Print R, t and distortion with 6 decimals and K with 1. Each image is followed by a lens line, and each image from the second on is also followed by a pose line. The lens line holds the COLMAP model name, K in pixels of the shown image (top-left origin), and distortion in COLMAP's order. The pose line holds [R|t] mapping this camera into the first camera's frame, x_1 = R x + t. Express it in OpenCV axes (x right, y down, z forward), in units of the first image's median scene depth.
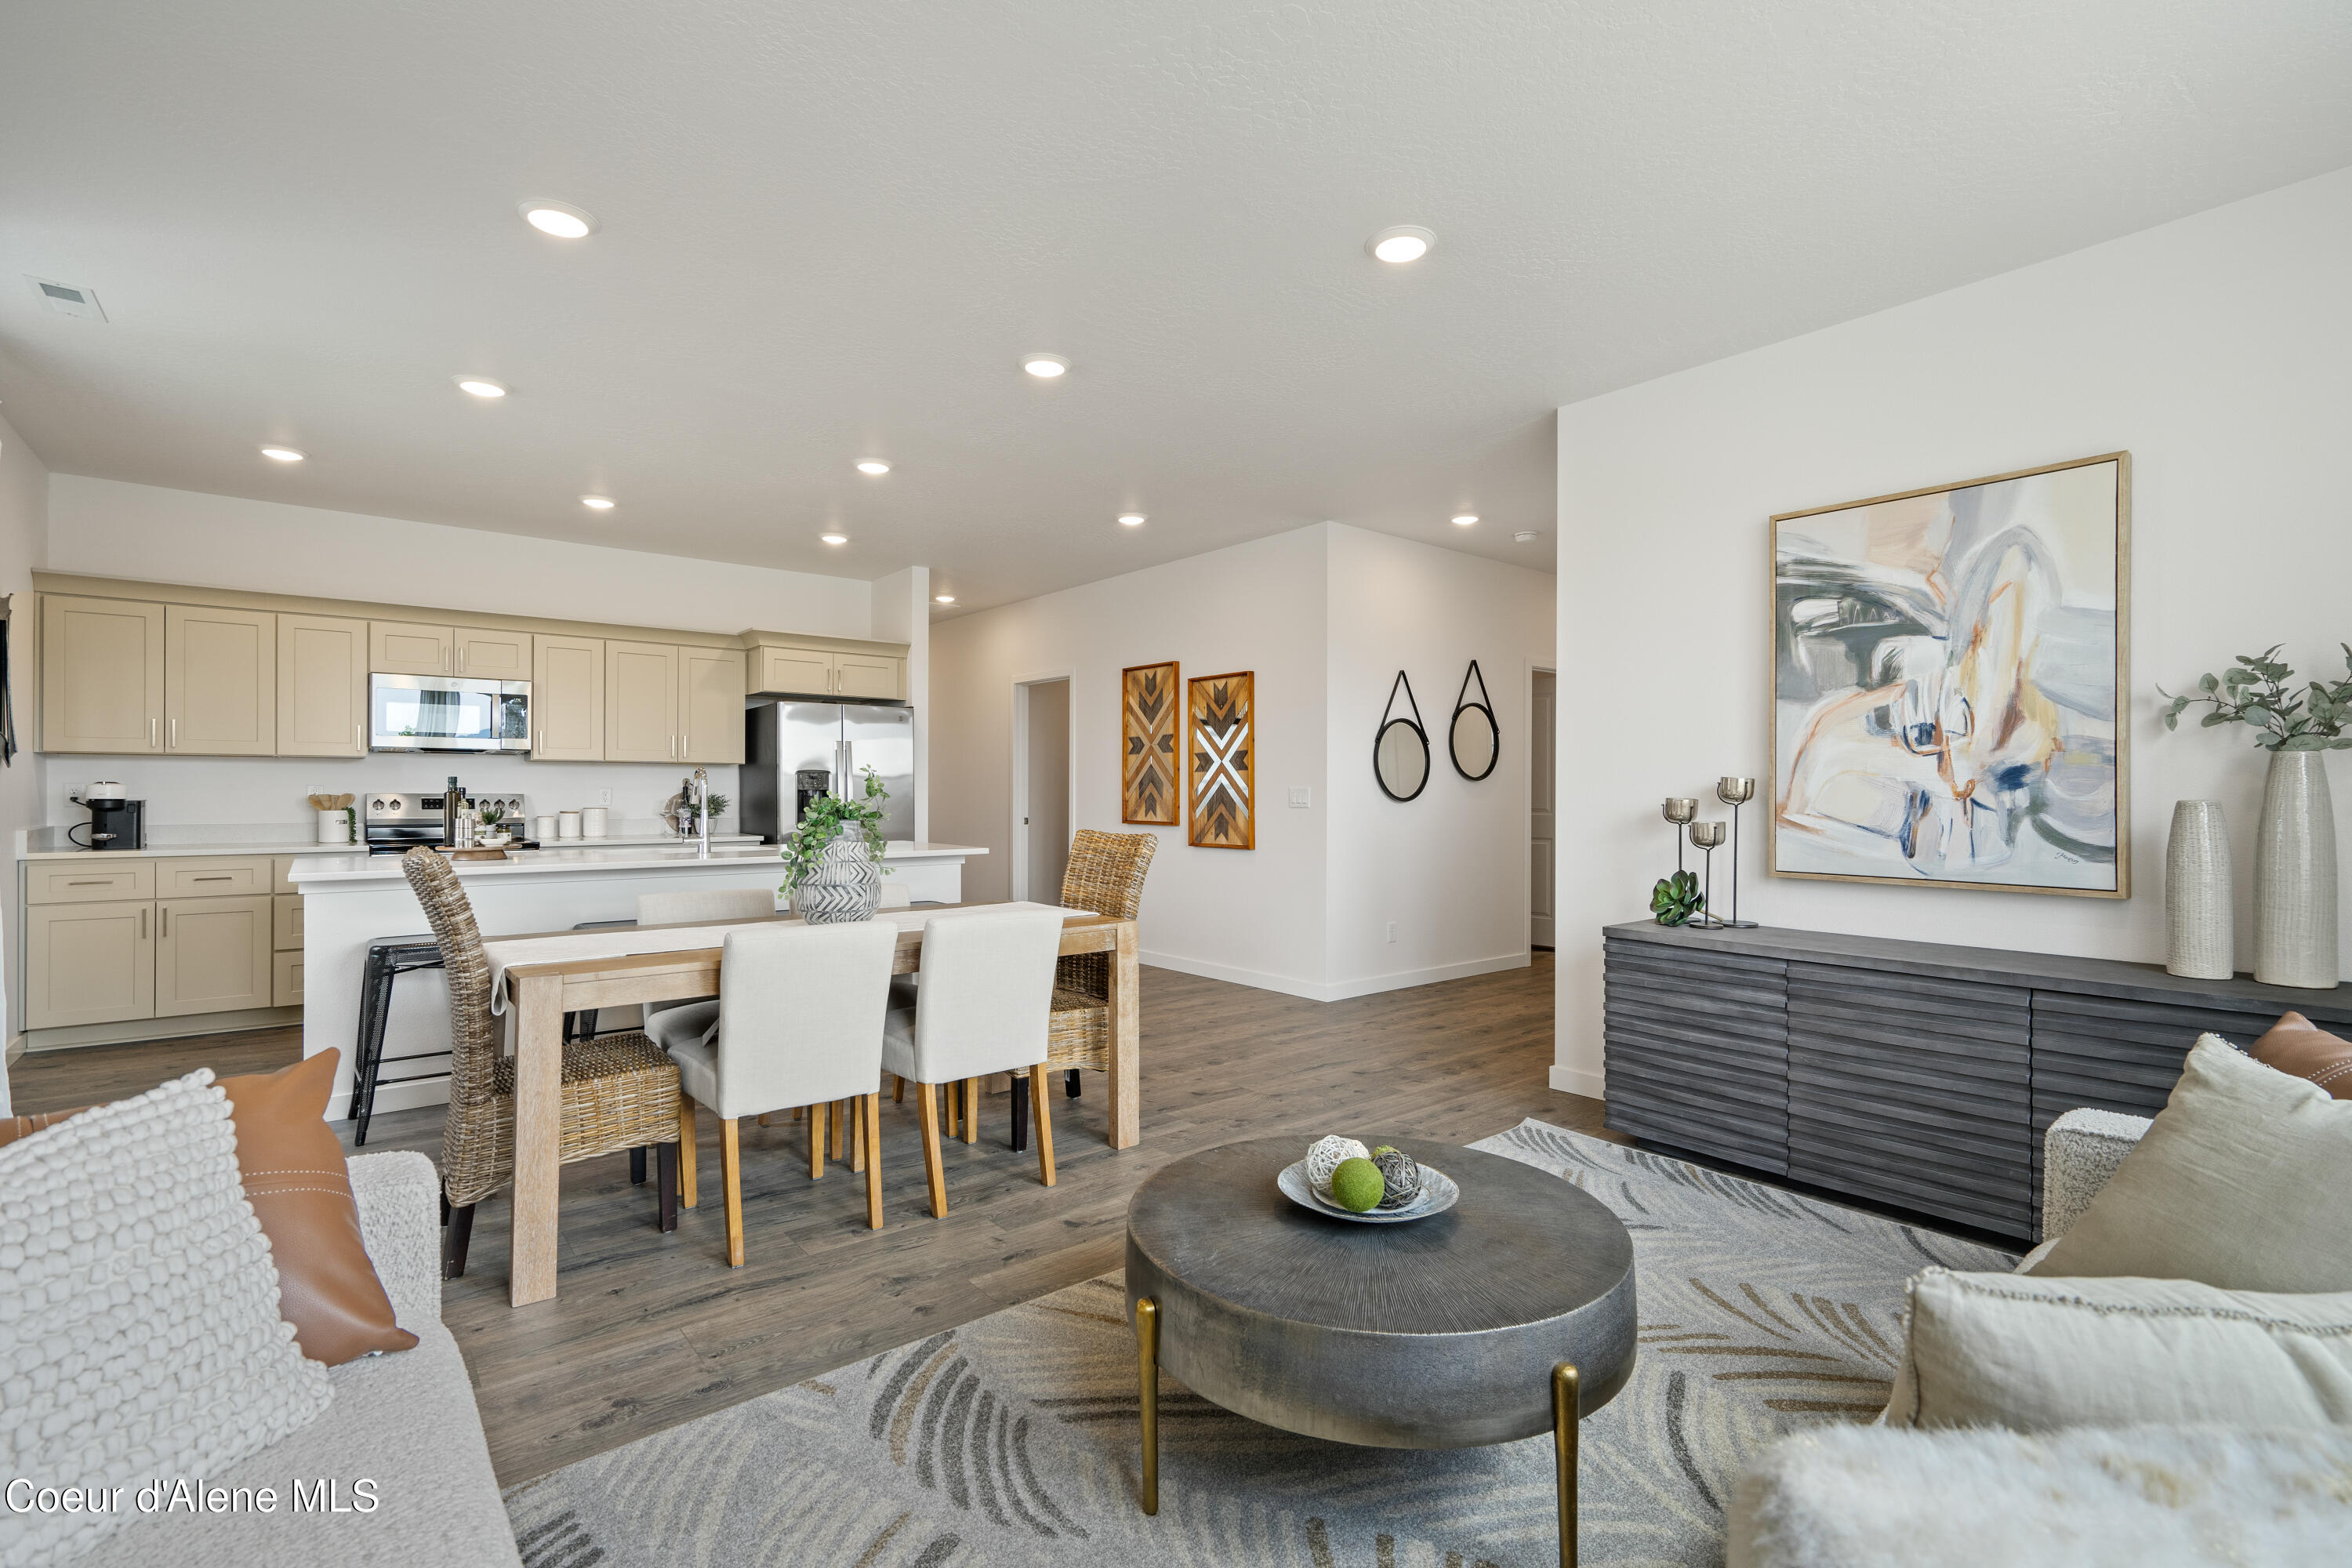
lens RADIAL K [[1059.6, 0, 1183.1], [0, 1059.6, 787.3], [0, 0, 1]] dist [-0.006677, 0.002963]
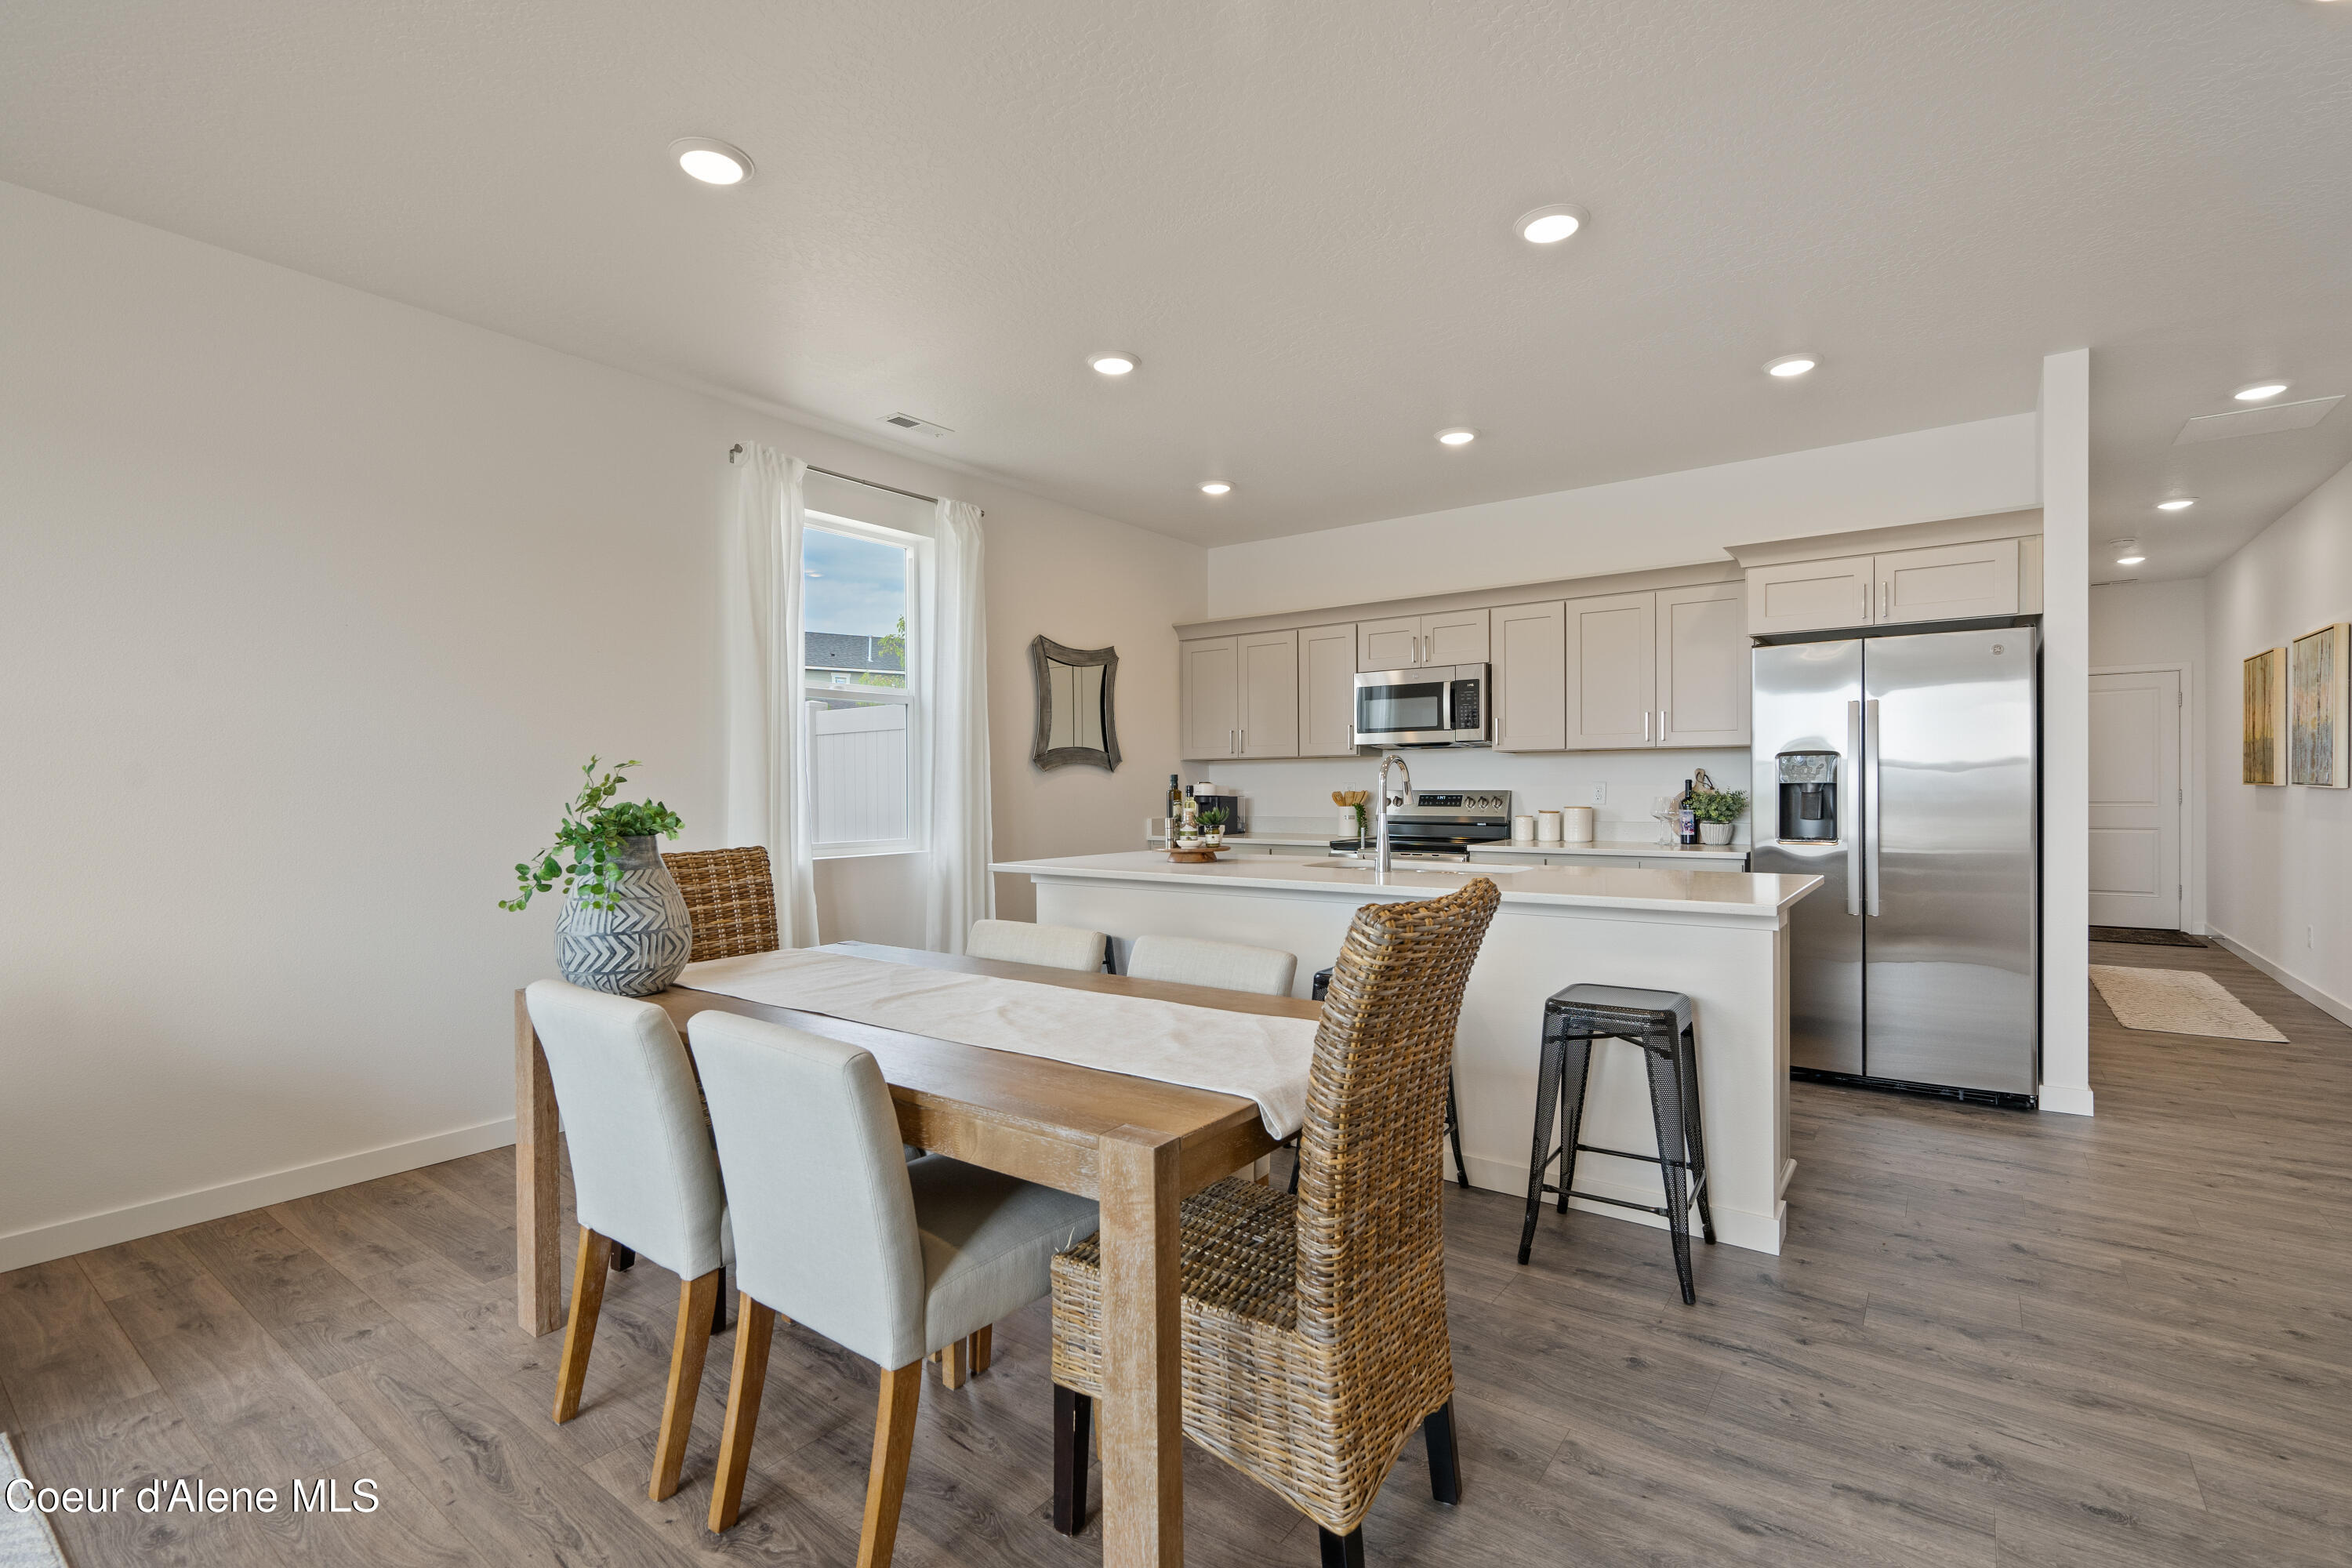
lens RADIAL K [[1059.6, 0, 1172.3], [0, 1059.6, 789.7], [0, 0, 1]] dist [-0.006677, 0.002963]
pose [[0.241059, -0.000793, -0.970510, 0.219932], [0.008875, 0.999960, 0.001388, 0.002758], [0.970470, -0.008948, 0.241056, 0.657653]]
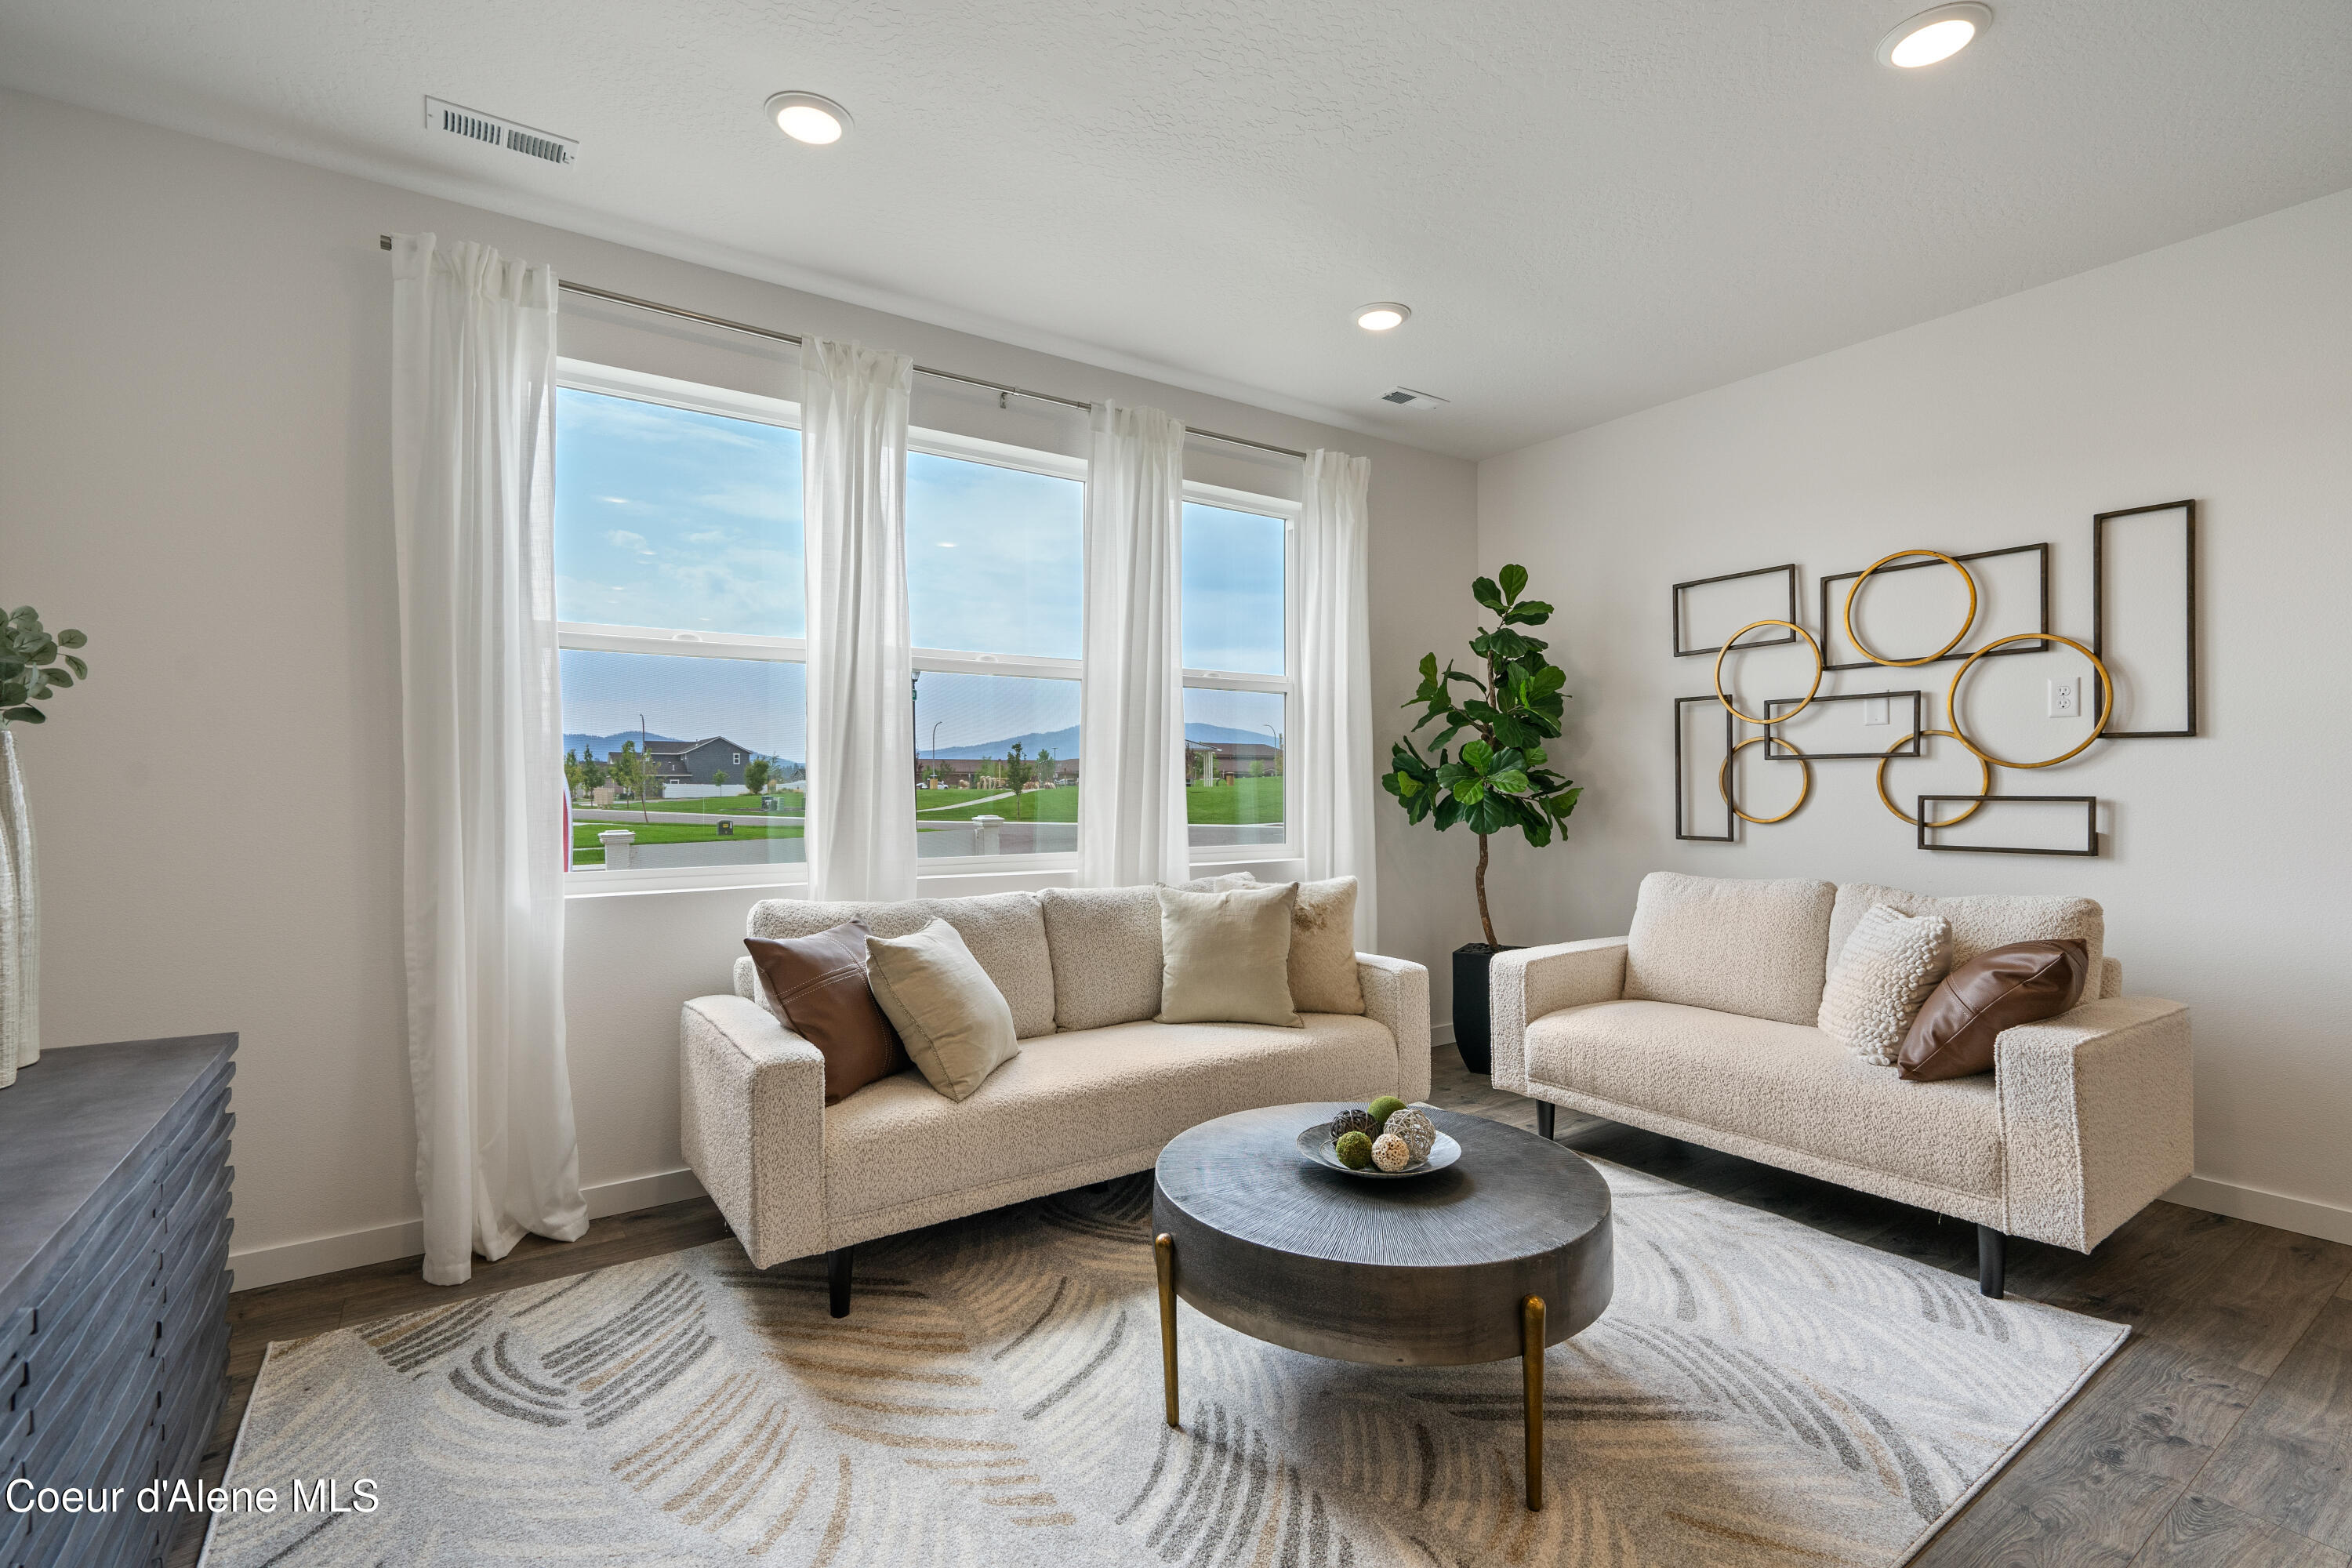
lens RADIAL K [[1059.6, 0, 1180.9], [0, 1059.6, 787.9], [0, 0, 1]] dist [-0.006677, 0.002963]
pose [[-0.996343, 0.000404, 0.085448, 0.110578], [0.000171, 0.999996, -0.002743, 0.003166], [-0.085449, -0.002719, -0.996339, 0.827707]]
